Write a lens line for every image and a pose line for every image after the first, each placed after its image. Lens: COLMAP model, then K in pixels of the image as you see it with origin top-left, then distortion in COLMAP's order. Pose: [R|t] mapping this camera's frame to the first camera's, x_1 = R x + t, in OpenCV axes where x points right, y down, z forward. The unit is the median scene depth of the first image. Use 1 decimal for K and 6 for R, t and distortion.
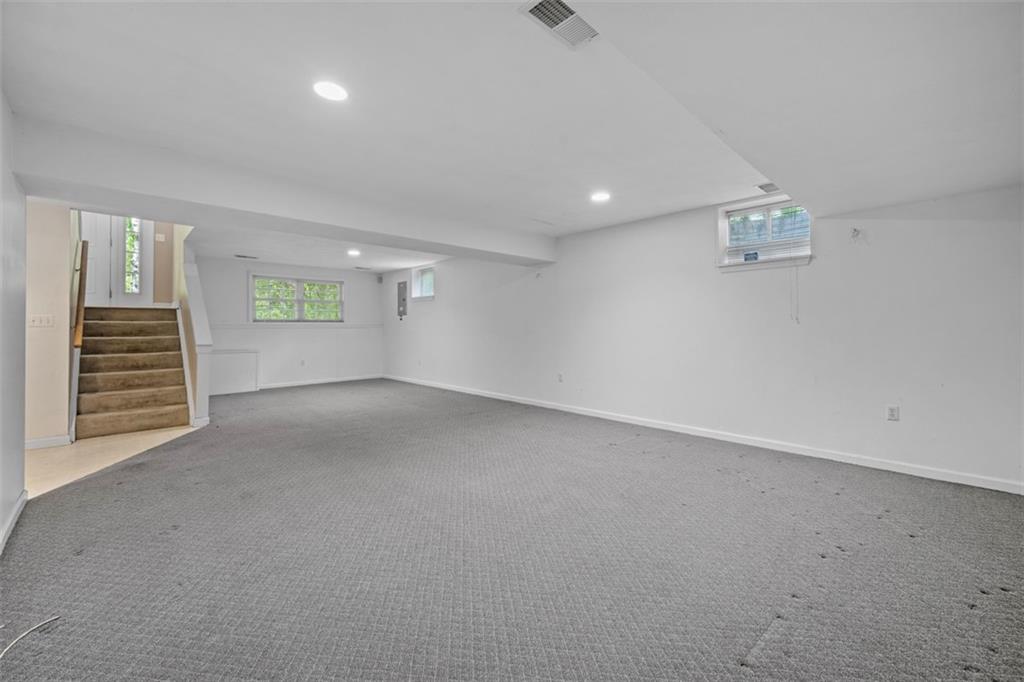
lens RADIAL K [[401.3, 0, 519.4], [0, 401.3, 331.4], [0, 0, 1]] dist [0.001645, -0.000007]
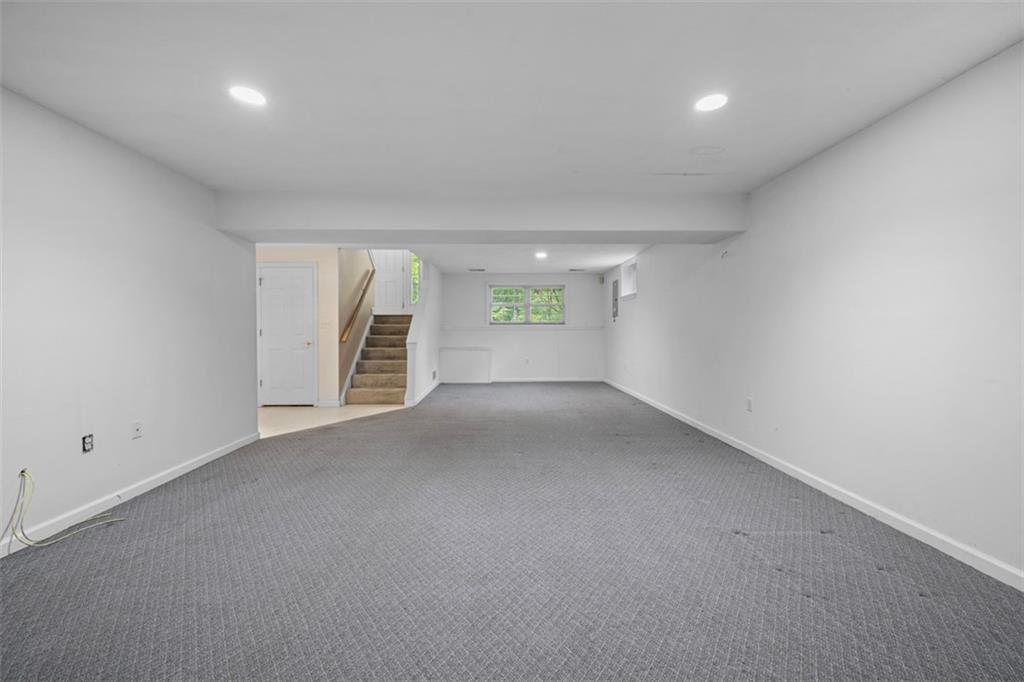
lens RADIAL K [[401.3, 0, 511.8], [0, 401.3, 337.6], [0, 0, 1]] dist [0.001645, -0.000007]
pose [[0.730652, 0.015209, -0.682580, 0.221466], [-0.008820, 0.999879, 0.012837, -0.001237], [0.682693, -0.003359, 0.730698, 0.210882]]
